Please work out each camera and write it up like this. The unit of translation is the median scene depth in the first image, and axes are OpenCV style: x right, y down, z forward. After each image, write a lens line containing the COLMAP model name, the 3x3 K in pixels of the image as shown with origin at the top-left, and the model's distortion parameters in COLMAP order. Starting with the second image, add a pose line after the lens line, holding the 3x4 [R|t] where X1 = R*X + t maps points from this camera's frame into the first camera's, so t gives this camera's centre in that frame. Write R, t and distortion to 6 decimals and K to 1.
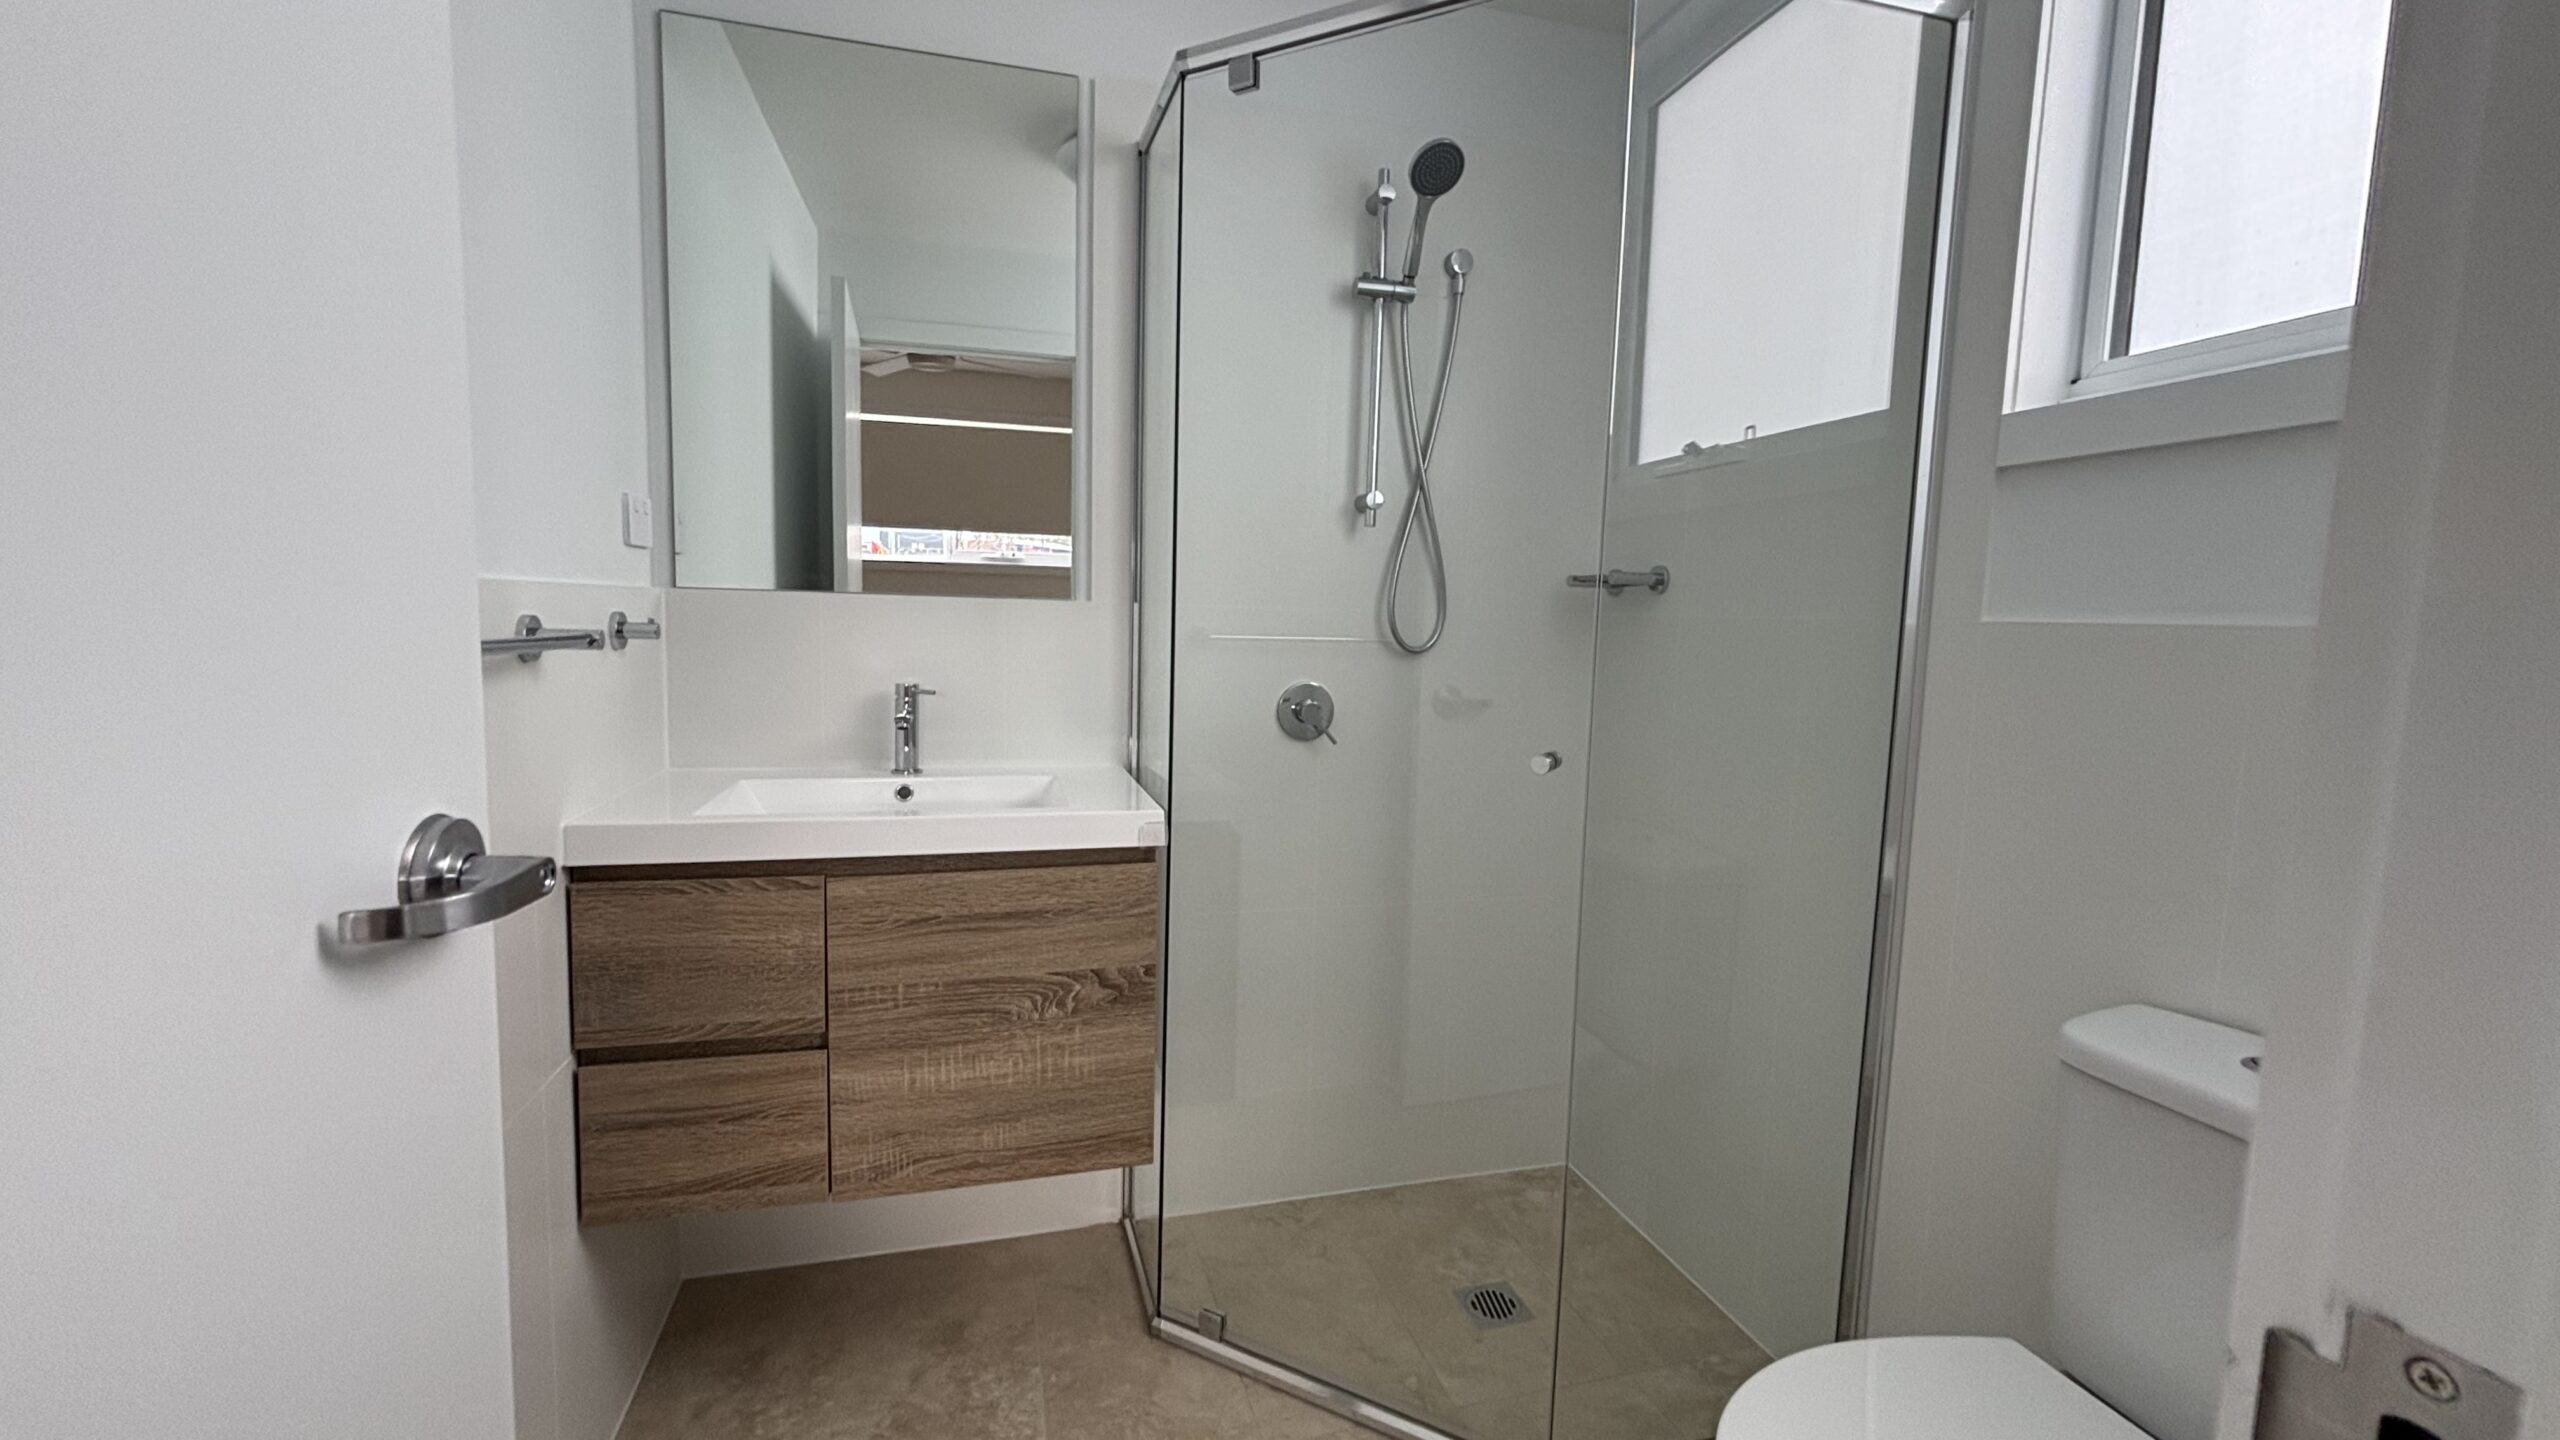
lens RADIAL K [[1032.0, 0, 1280.0], [0, 1032.0, 720.0], [0, 0, 1]] dist [0.031997, -0.037549]
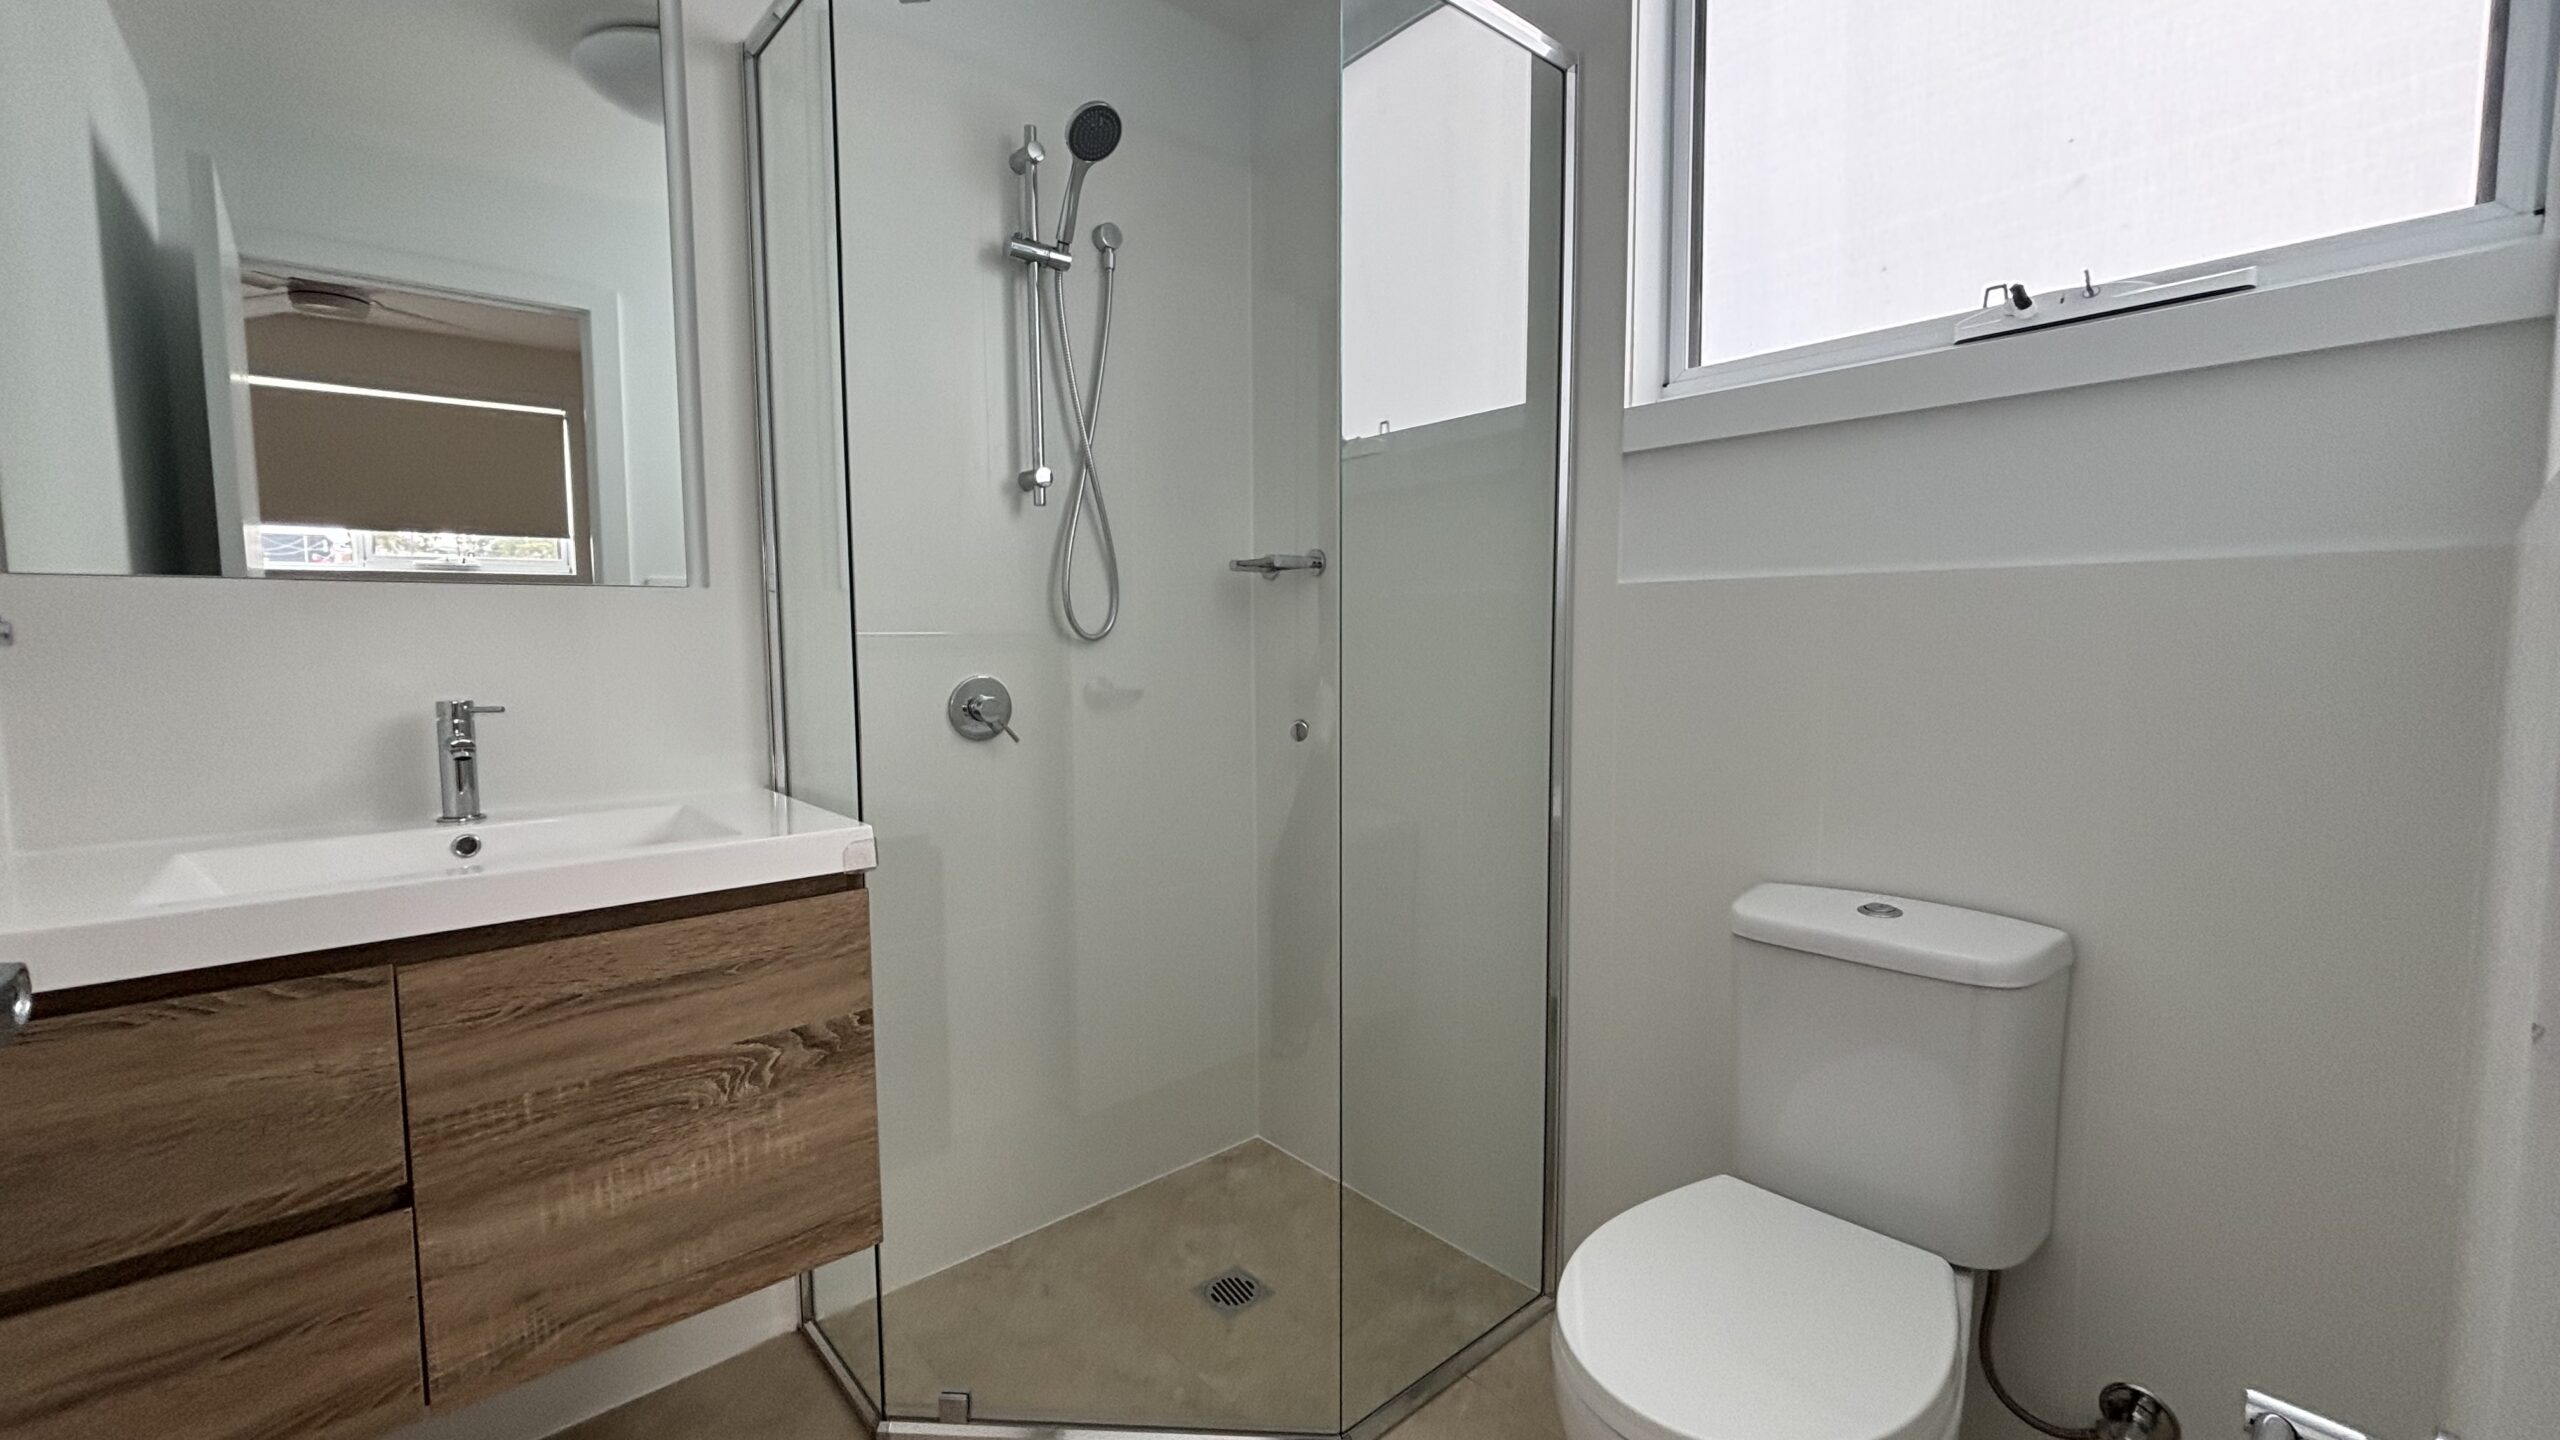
lens RADIAL K [[1032.4, 0, 1275.0], [0, 1032.4, 720.5], [0, 0, 1]] dist [-0.007263, 0.006920]
pose [[0.905903, -0.068454, 0.417917, -0.162197], [0.072757, 0.997334, 0.005649, 0.021270], [-0.417189, 0.025289, 0.908468, 0.093355]]
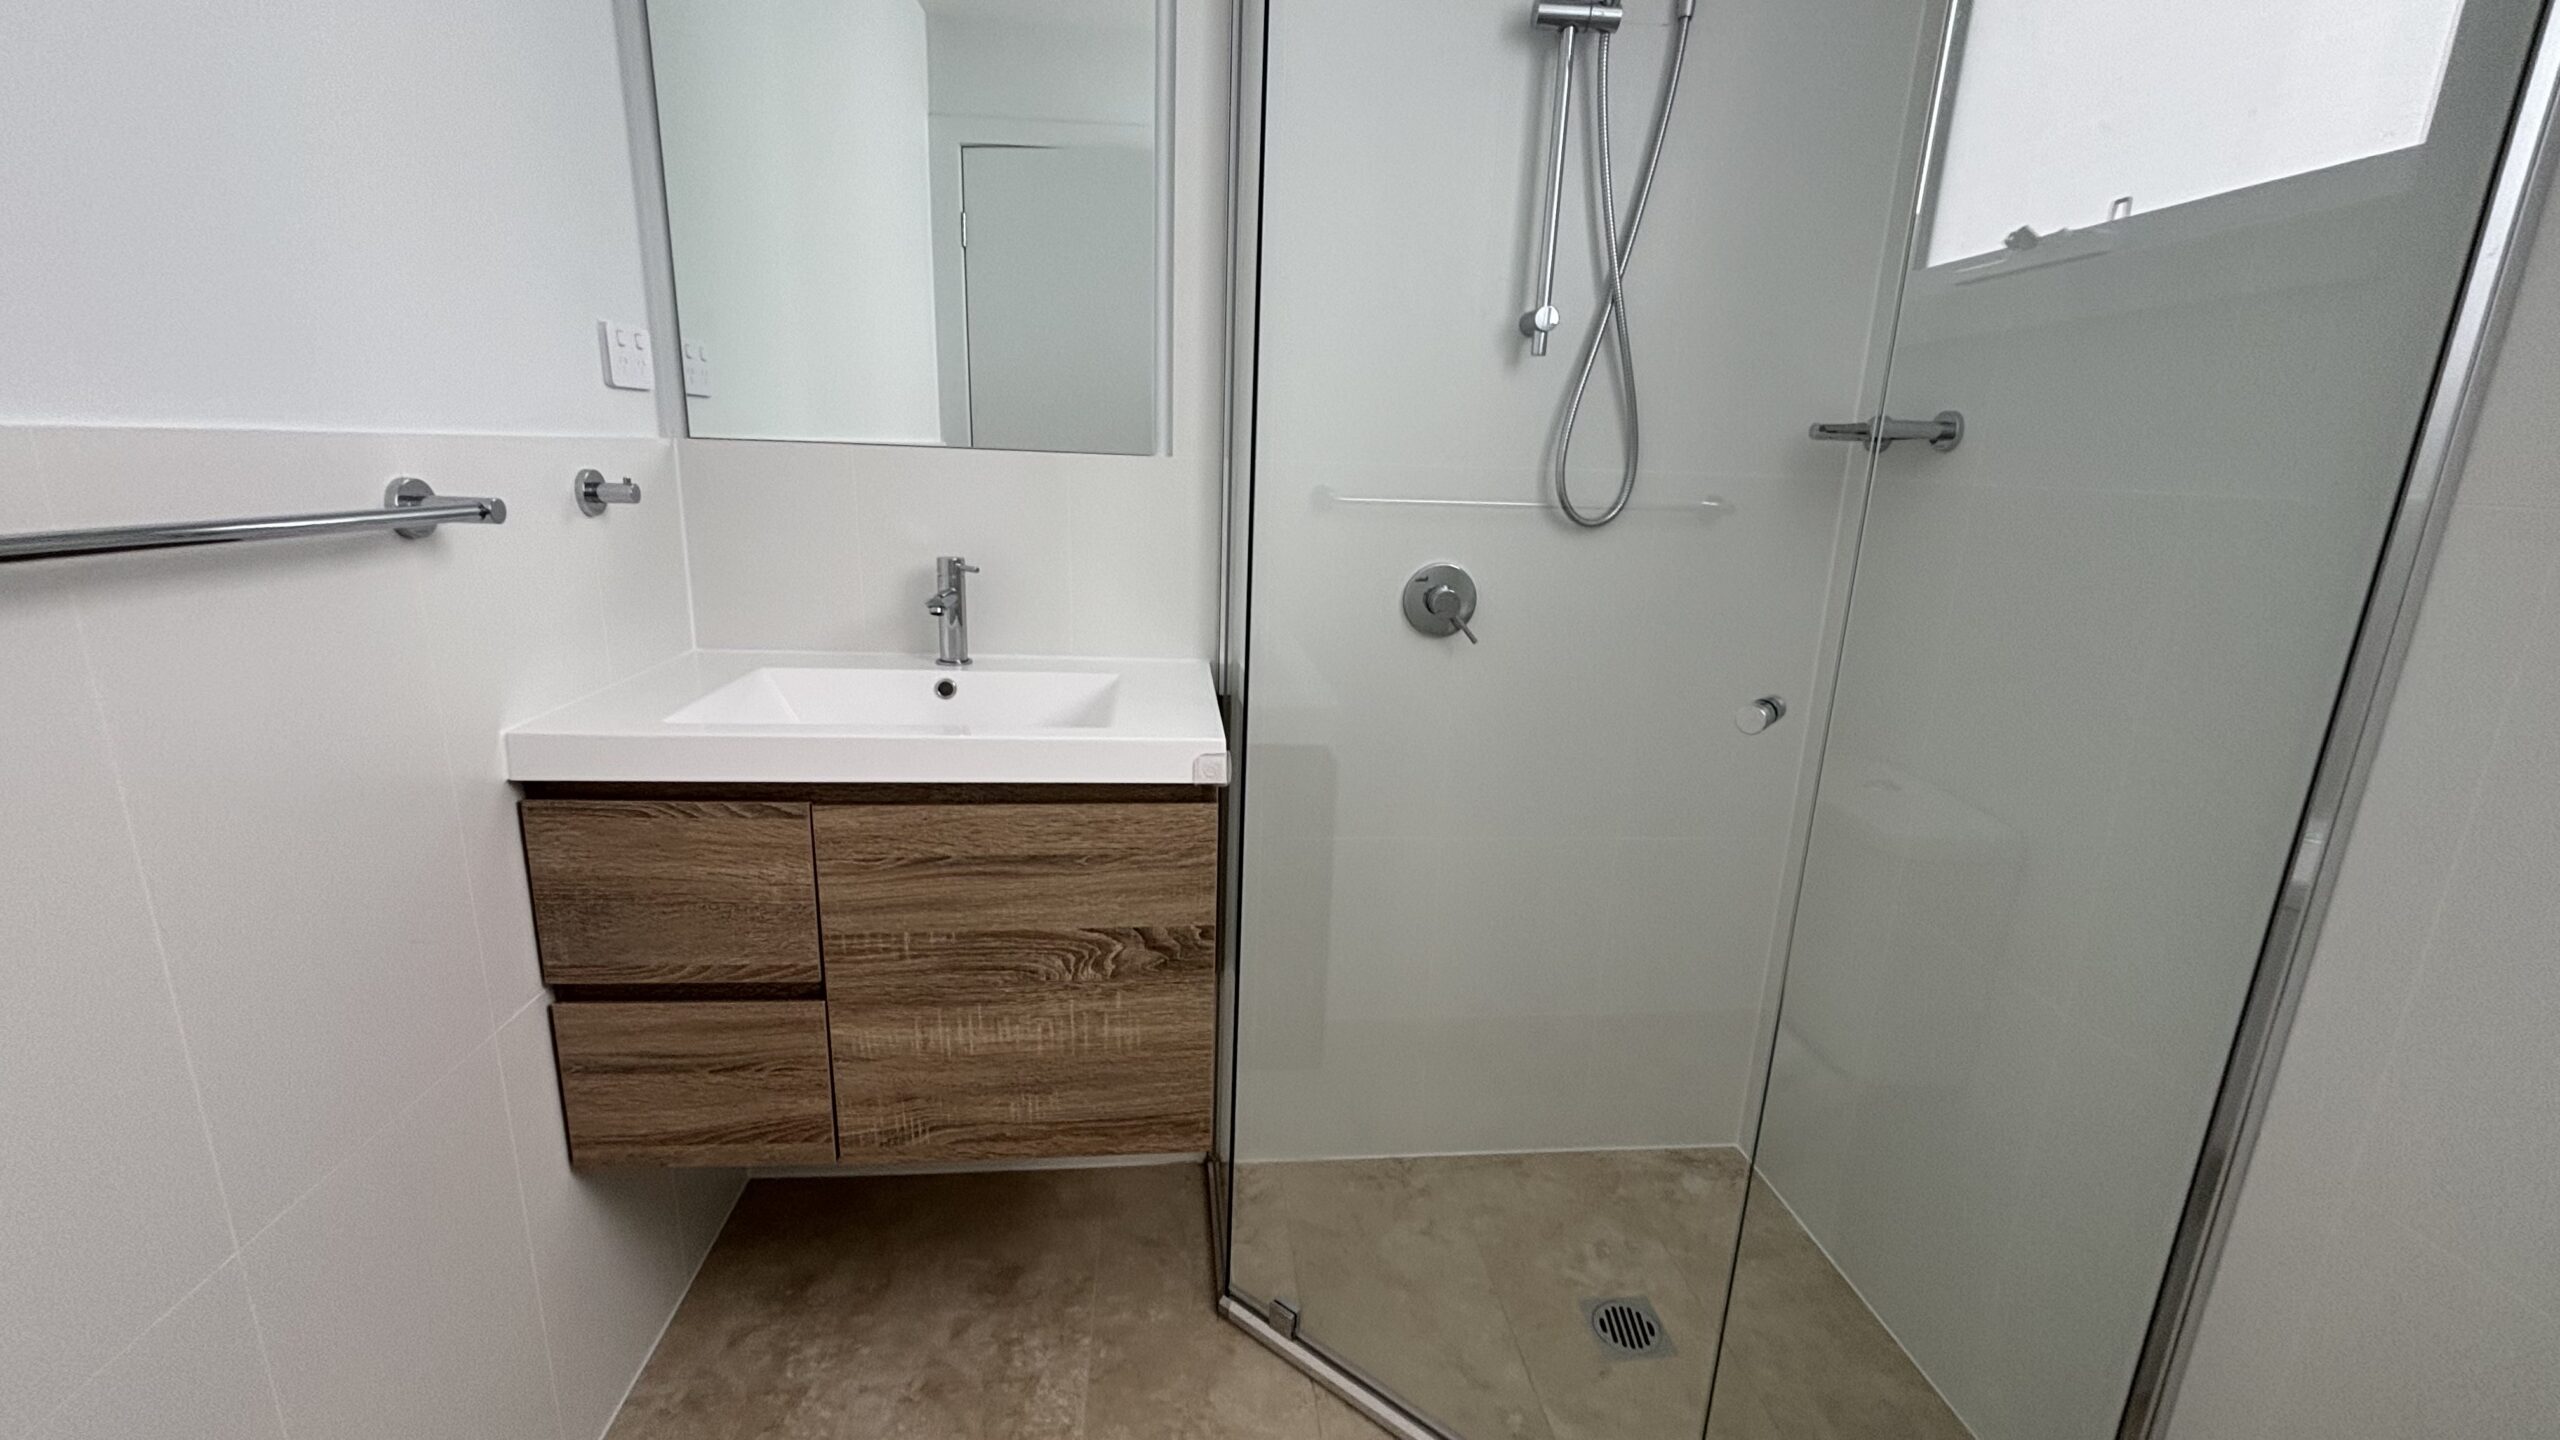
lens RADIAL K [[1039.6, 0, 1277.3], [0, 1039.6, 718.5], [0, 0, 1]] dist [0.002265, 0.000085]
pose [[0.983842, 0.051076, -0.171600, 0.058613], [-0.025971, 0.989020, 0.145480, -0.042066], [0.177146, -0.138673, 0.974366, 0.252602]]
